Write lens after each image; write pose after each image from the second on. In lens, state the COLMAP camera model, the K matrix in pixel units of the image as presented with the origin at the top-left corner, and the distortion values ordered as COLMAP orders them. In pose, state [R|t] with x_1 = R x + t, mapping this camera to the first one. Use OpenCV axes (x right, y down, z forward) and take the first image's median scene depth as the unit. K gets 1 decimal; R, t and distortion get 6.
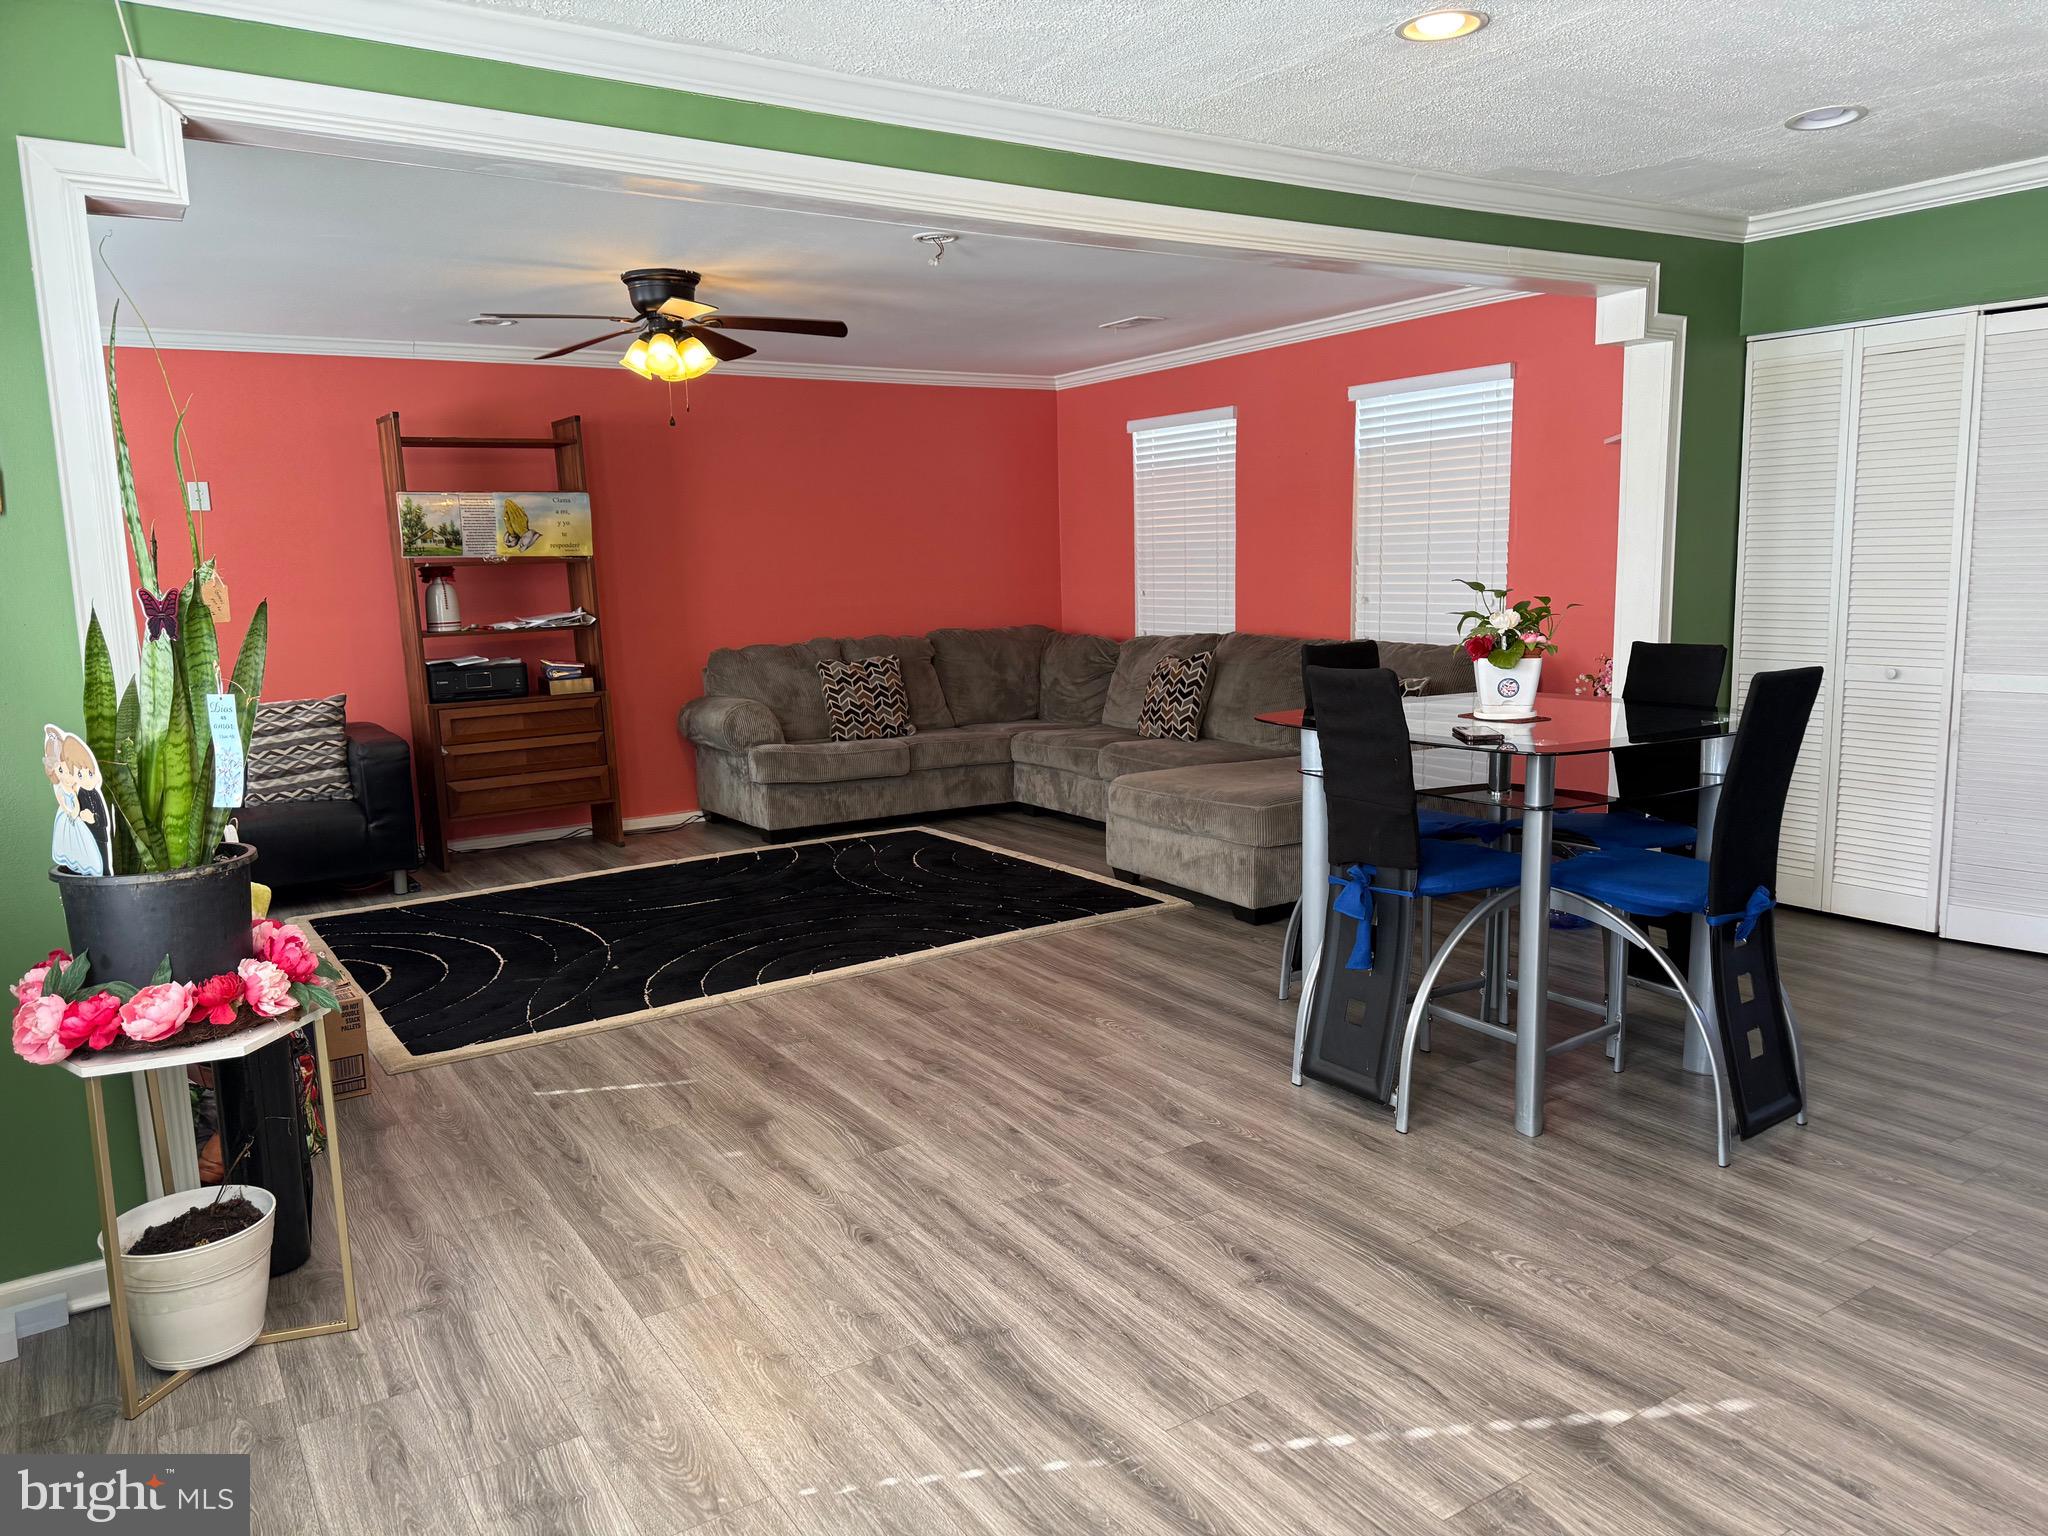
lens RADIAL K [[1420.3, 0, 1013.2], [0, 1420.3, 762.9], [0, 0, 1]] dist [0.031781, -0.034993]
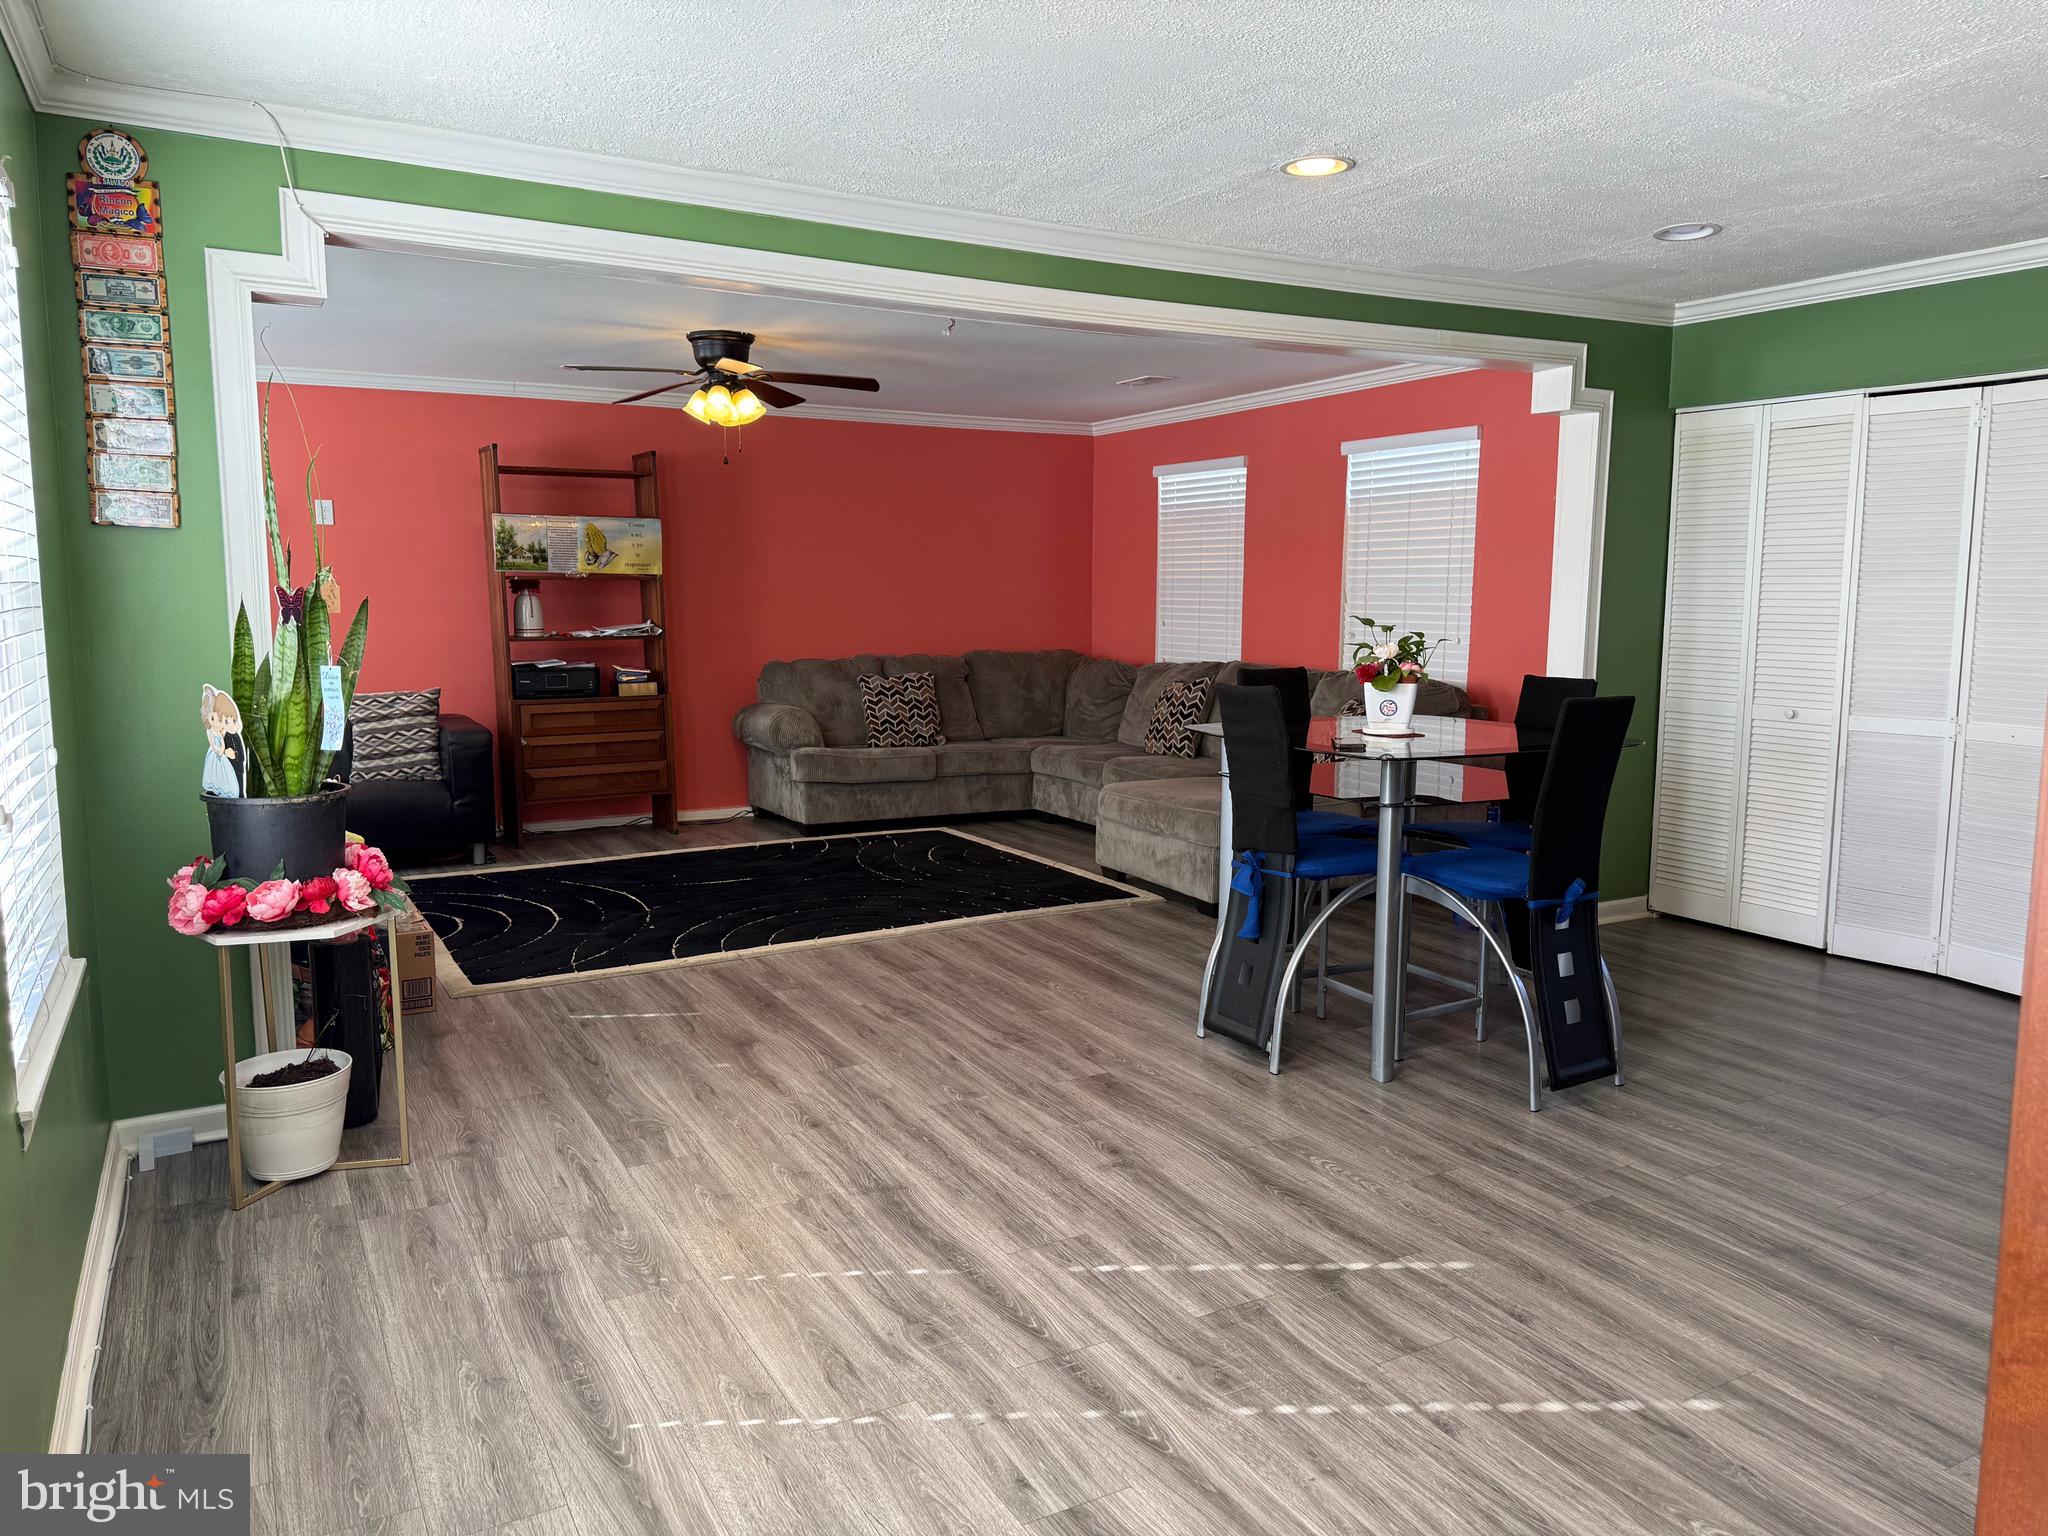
lens RADIAL K [[1420.3, 0, 1022.8], [0, 1420.3, 754.4], [0, 0, 1]] dist [0.031781, -0.034993]
pose [[0.997659, 0.037287, -0.057325, 0.114887], [-0.038836, 0.998903, -0.026159, 0.029388], [0.056287, 0.028324, 0.998013, -0.198222]]
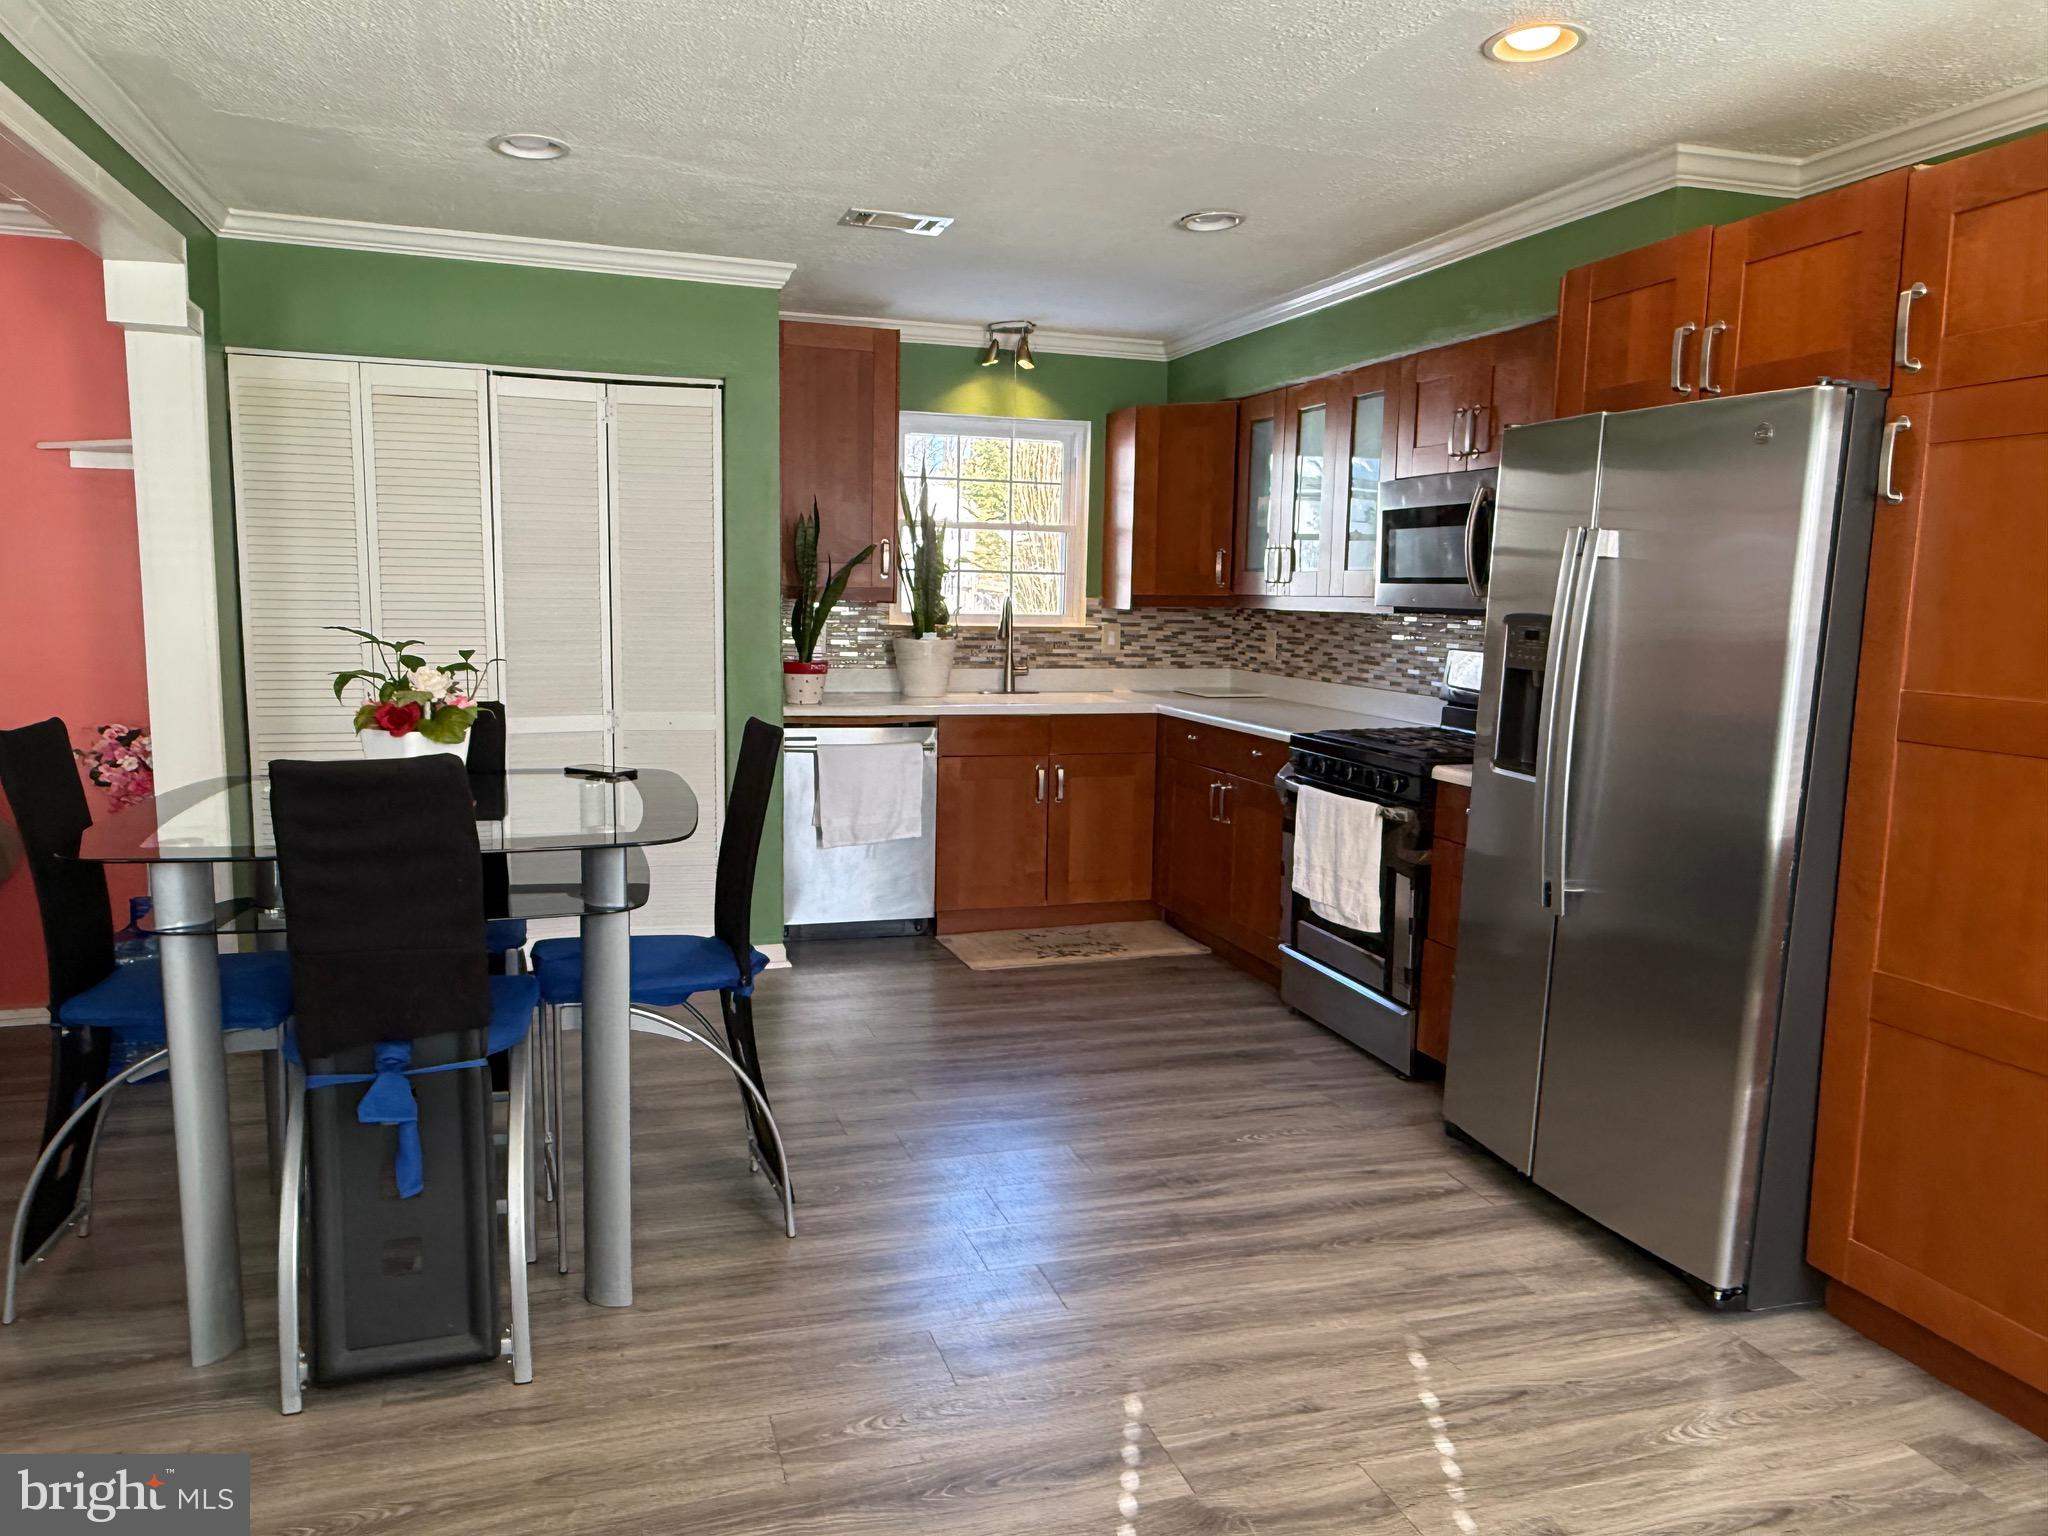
lens RADIAL K [[1420.3, 0, 989.7], [0, 1420.3, 772.6], [0, 0, 1]] dist [0.031781, -0.034993]
pose [[0.261854, -0.100592, 0.959851, -0.321465], [0.122954, 0.989926, 0.070202, -0.070435], [-0.957243, 0.099635, 0.271584, 0.516265]]
